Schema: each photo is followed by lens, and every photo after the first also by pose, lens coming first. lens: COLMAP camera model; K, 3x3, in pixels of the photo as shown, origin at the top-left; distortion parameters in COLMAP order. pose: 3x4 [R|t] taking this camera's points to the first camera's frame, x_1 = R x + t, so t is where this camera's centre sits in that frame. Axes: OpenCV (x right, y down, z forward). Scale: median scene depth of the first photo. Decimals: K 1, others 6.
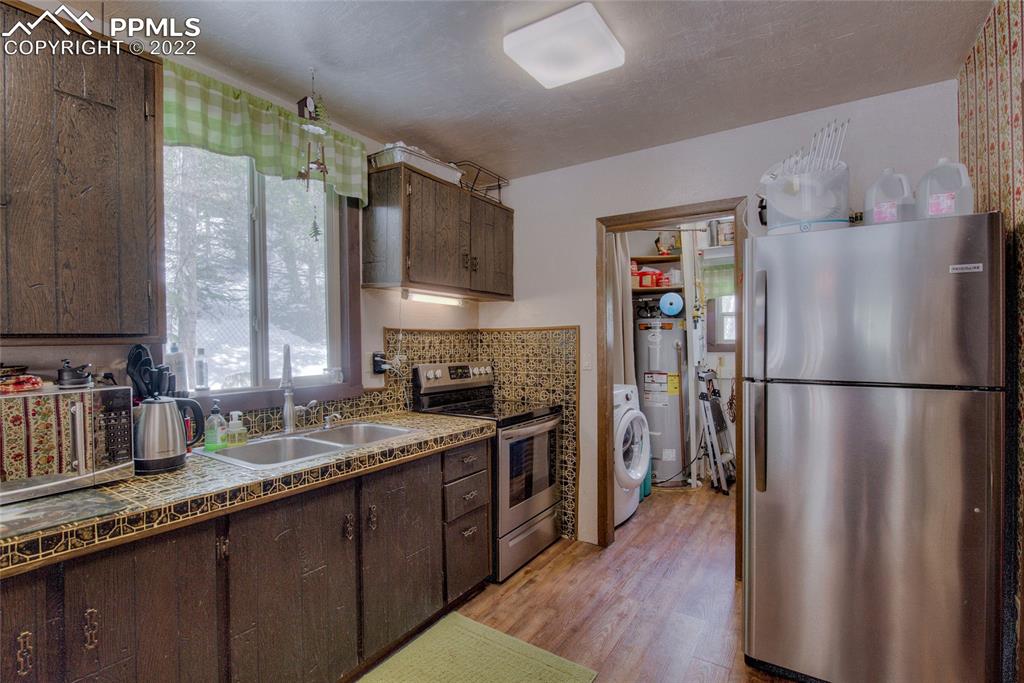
lens RADIAL K [[520.6, 0, 492.1], [0, 520.6, 338.9], [0, 0, 1]] dist [-0.001582, -0.005593]
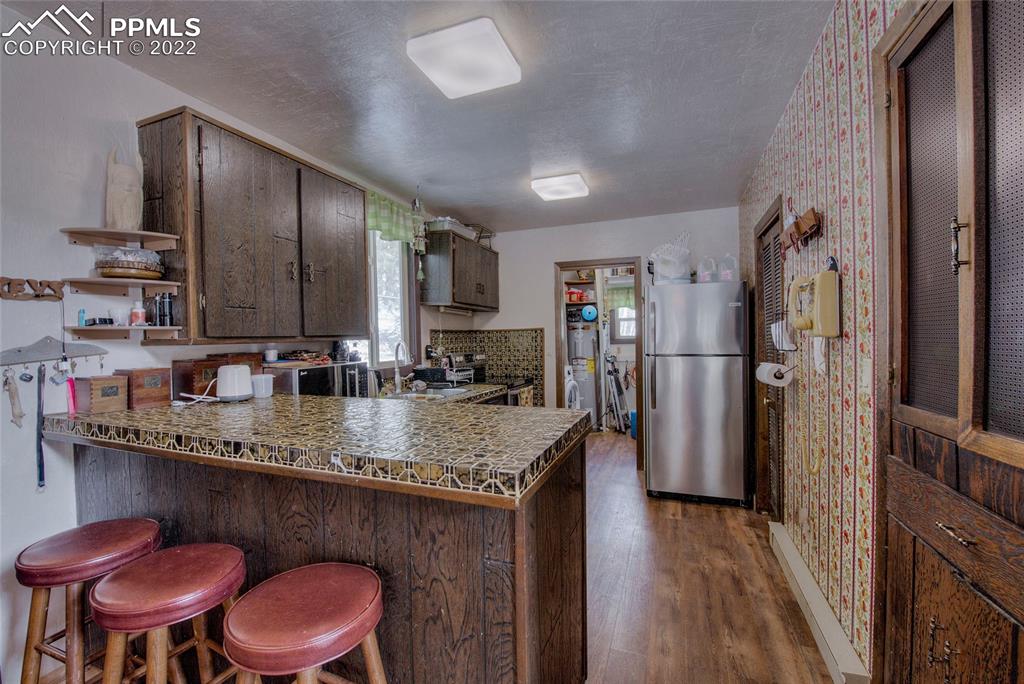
lens RADIAL K [[520.6, 0, 492.1], [0, 520.6, 339.4], [0, 0, 1]] dist [-0.001582, -0.005593]
pose [[0.974702, -0.008816, 0.223332, -0.325798], [0.007887, 0.999956, 0.005055, 0.000716], [-0.223367, -0.003165, 0.974729, -0.500929]]
